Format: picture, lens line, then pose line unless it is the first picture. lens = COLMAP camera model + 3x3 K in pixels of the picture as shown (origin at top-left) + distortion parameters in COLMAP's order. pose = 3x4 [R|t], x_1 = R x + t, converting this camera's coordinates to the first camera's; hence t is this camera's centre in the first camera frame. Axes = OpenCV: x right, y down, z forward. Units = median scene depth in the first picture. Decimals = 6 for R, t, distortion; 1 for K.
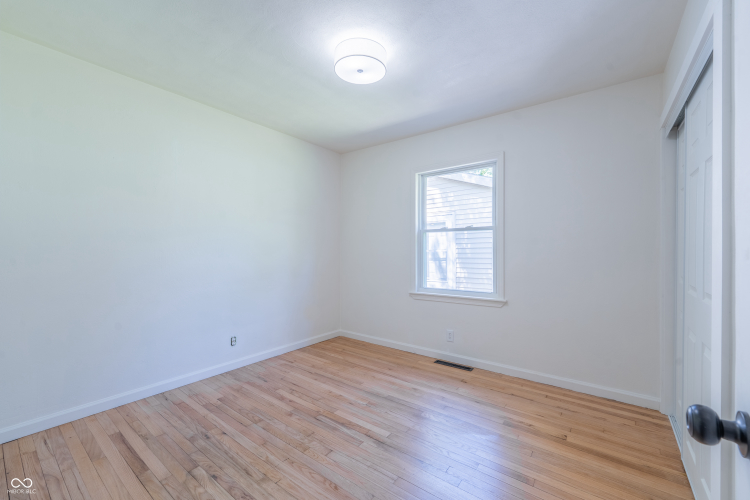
lens RADIAL K [[305.0, 0, 375.0], [0, 305.0, 250.5], [0, 0, 1]] dist [0.000481, -0.000116]
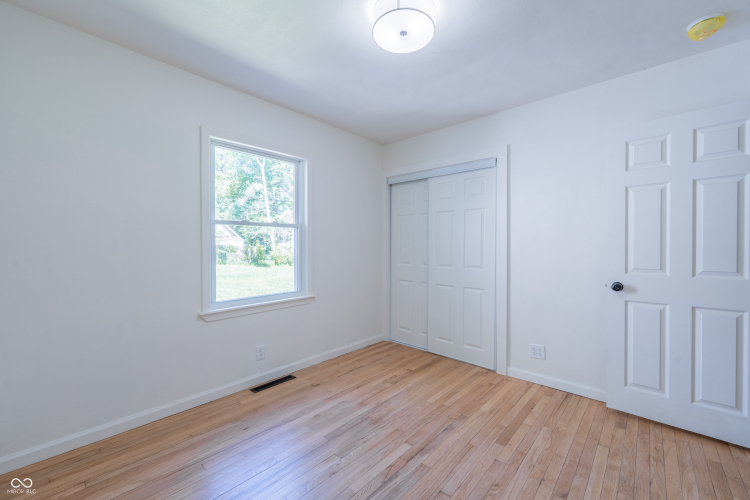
lens RADIAL K [[305.0, 0, 375.1], [0, 305.0, 248.2], [0, 0, 1]] dist [0.000481, -0.000116]
pose [[0.083860, -0.004976, 0.996465, -0.663981], [0.002502, 0.999985, 0.004783, -0.007332], [-0.996474, 0.002092, 0.083871, 0.748886]]
